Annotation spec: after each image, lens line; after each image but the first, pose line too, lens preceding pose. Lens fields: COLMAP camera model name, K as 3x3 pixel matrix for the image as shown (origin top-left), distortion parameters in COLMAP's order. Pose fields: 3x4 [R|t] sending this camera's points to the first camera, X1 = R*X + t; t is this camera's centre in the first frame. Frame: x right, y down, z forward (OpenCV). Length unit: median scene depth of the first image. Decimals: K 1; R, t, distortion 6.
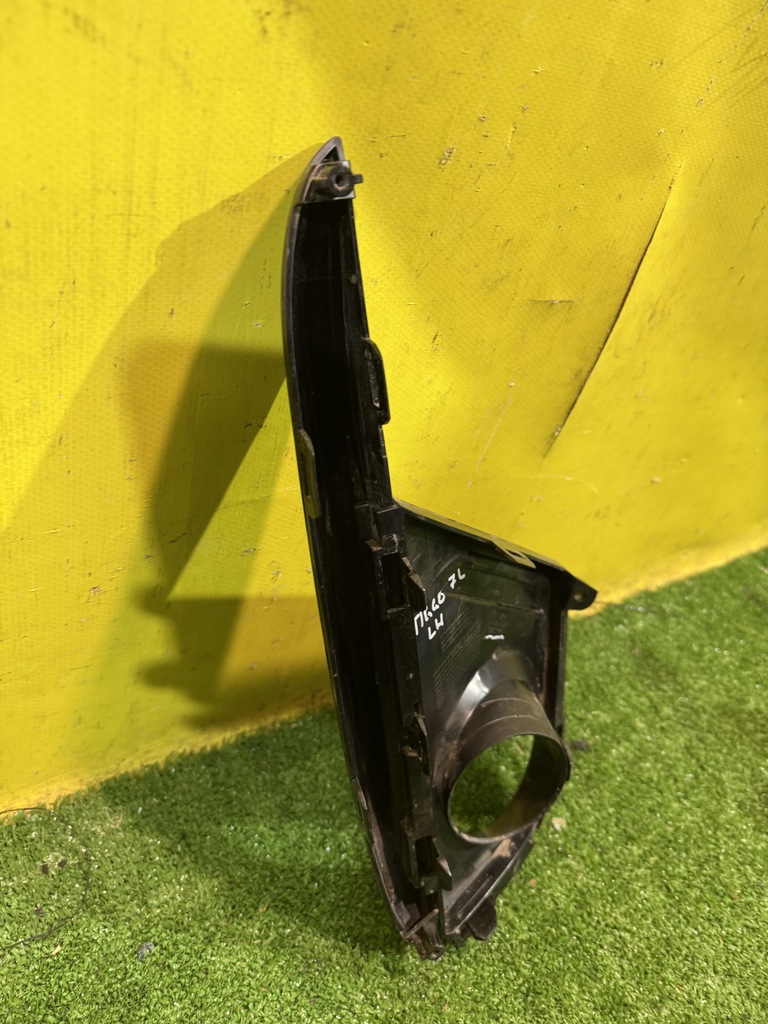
lens RADIAL K [[738.6, 0, 387.7], [0, 738.6, 515.6], [0, 0, 1]] dist [-0.006221, -0.009565]
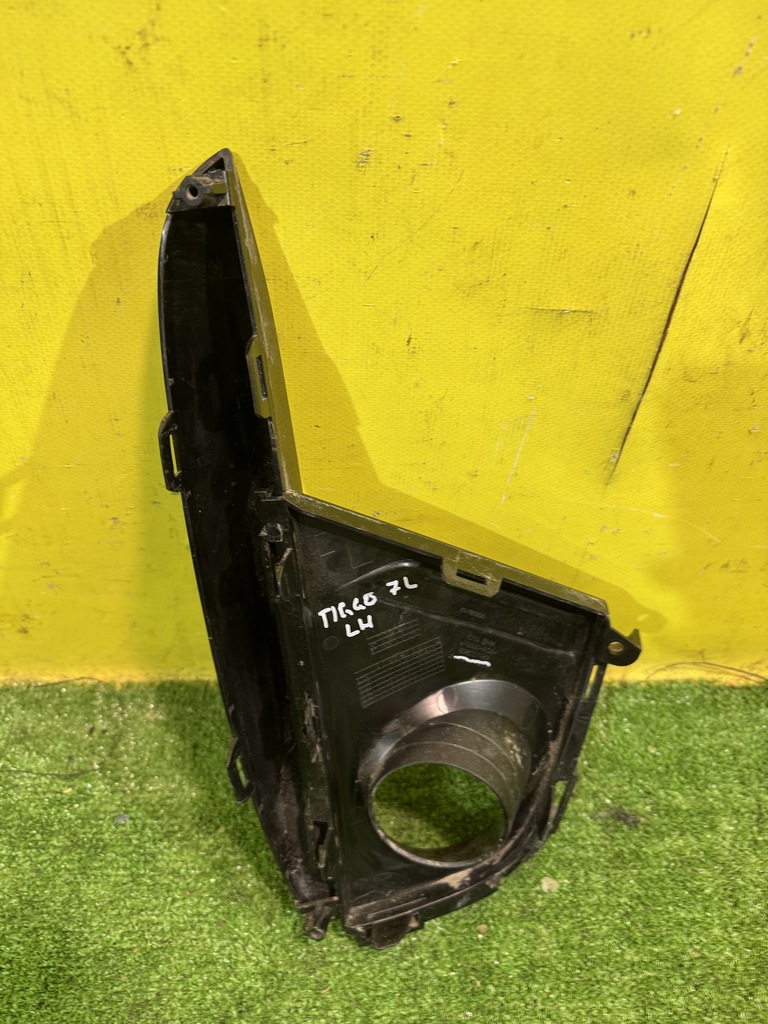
lens RADIAL K [[743.6, 0, 397.2], [0, 743.6, 511.0], [0, 0, 1]] dist [0.010676, -0.024942]
pose [[0.853893, 0.198578, -0.481075, 0.597644], [-0.185918, 0.979743, 0.074419, -0.093775], [0.486108, 0.025894, 0.873515, 0.141368]]
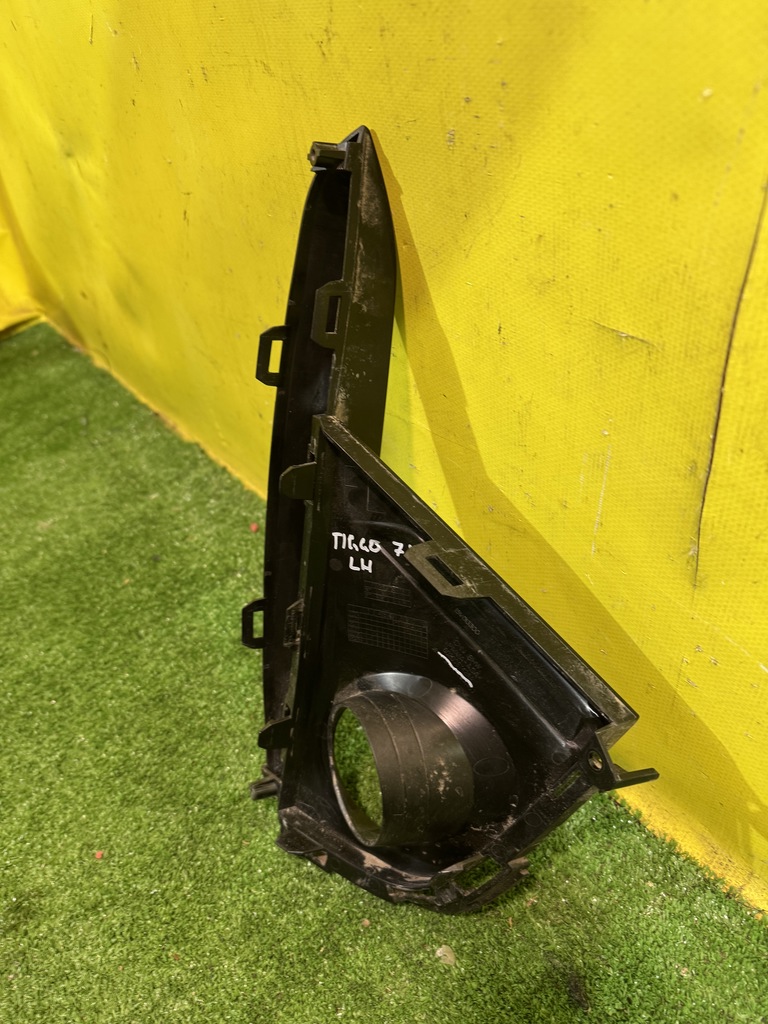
lens RADIAL K [[743.2, 0, 384.0], [0, 743.2, 512.0], [0, 0, 1]] dist [0.000958, -0.004248]
pose [[0.072202, 0.410632, -0.908938, 1.093135], [-0.481175, 0.812592, 0.328883, -0.308084], [0.873646, 0.413612, 0.256257, 0.747704]]
